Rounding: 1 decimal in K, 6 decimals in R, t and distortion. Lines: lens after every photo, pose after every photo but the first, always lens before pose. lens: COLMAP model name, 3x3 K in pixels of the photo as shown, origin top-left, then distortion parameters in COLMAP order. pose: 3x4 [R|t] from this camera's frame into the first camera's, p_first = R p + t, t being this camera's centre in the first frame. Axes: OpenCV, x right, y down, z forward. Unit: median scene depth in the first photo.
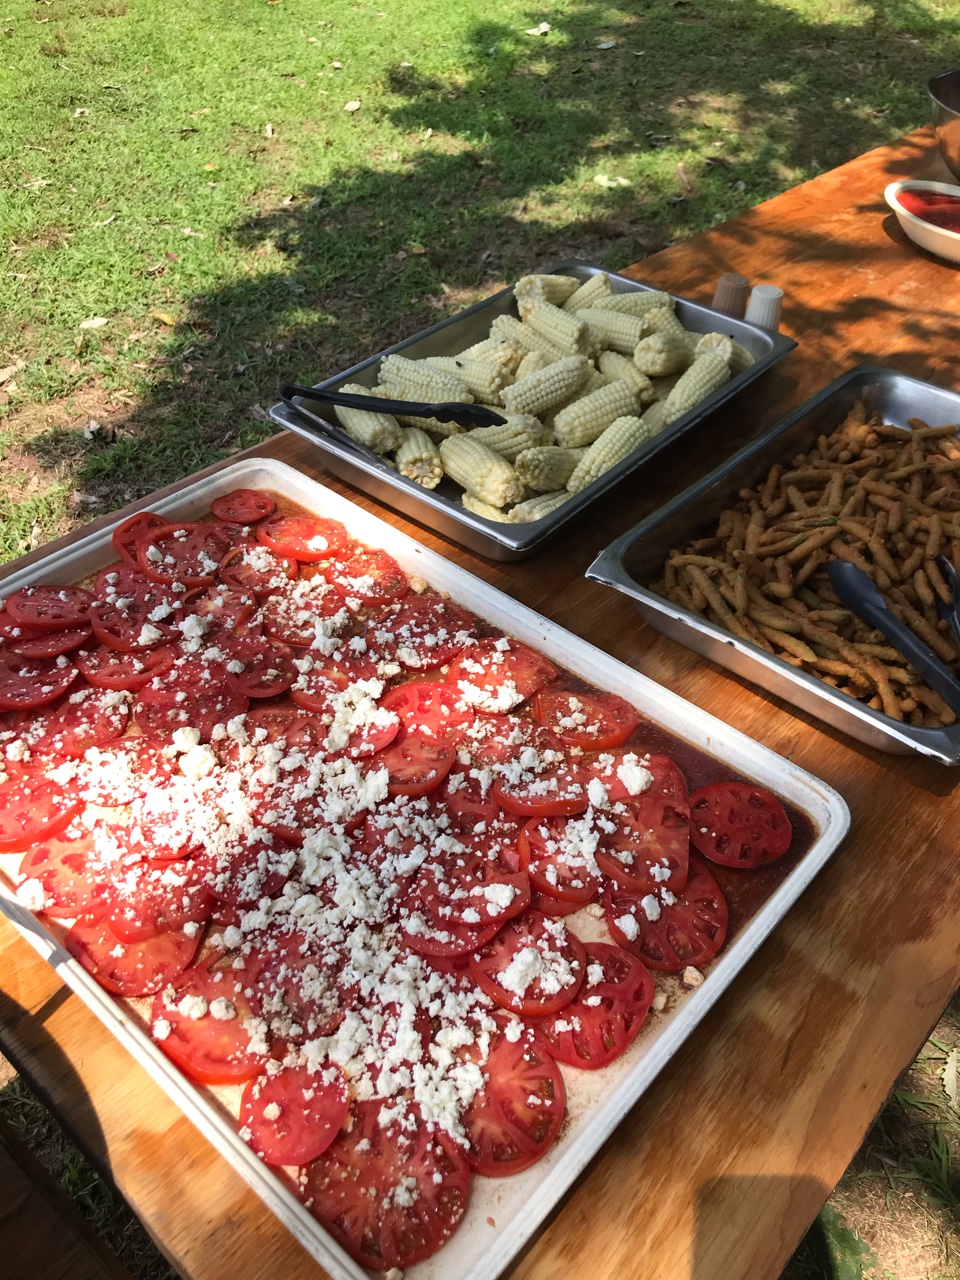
lens RADIAL K [[1053.7, 0, 480.0], [0, 1053.7, 640.0], [0, 0, 1]] dist [0.047559, -0.081752]
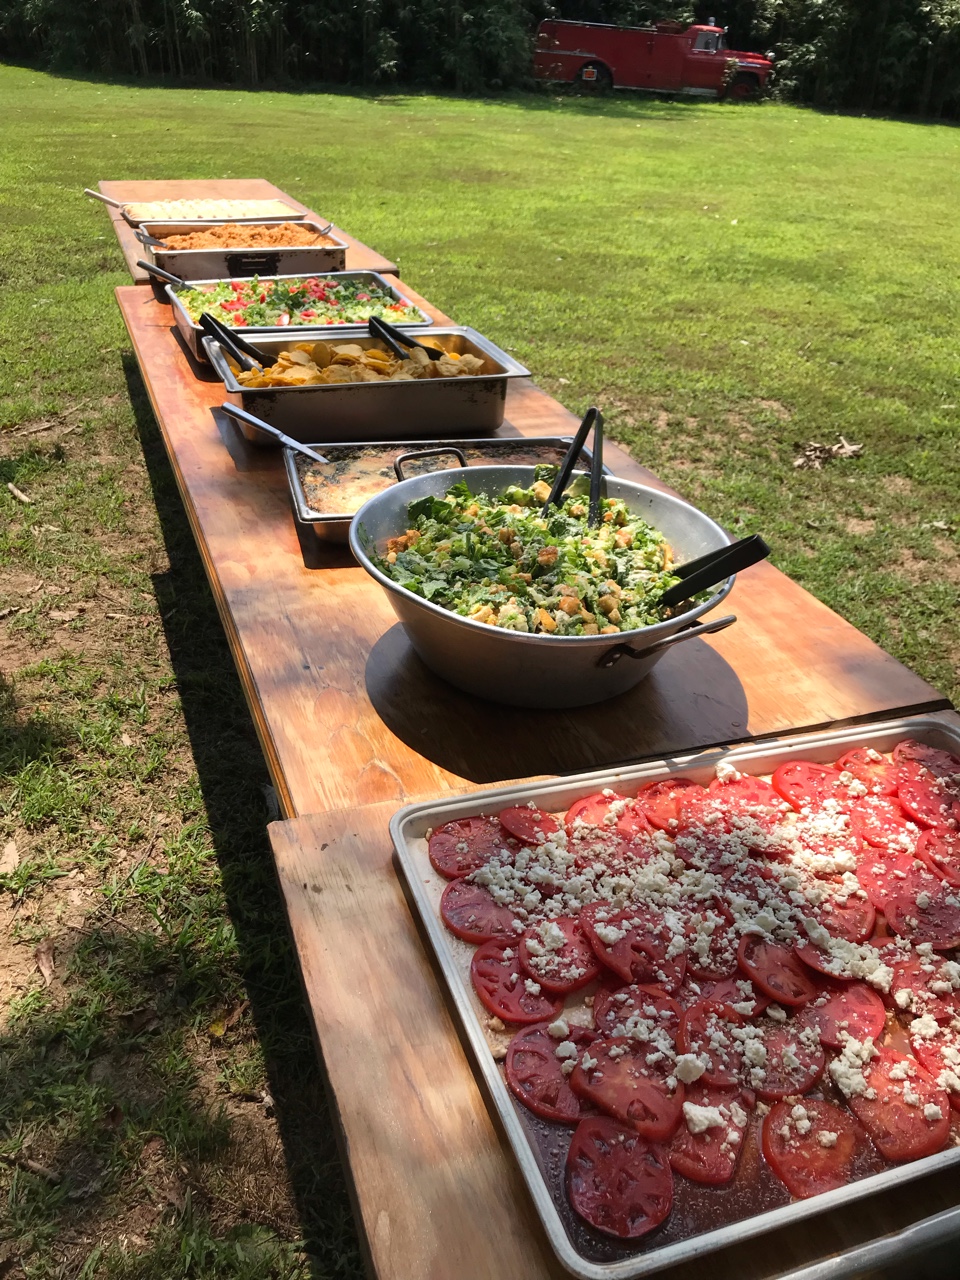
lens RADIAL K [[1053.7, 0, 480.0], [0, 1053.7, 640.0], [0, 0, 1]] dist [0.047559, -0.081752]
pose [[-0.478162, 0.389872, -0.786995, 0.895462], [-0.650358, 0.445035, 0.615612, -0.562995], [0.590250, 0.806191, 0.040758, 0.524572]]
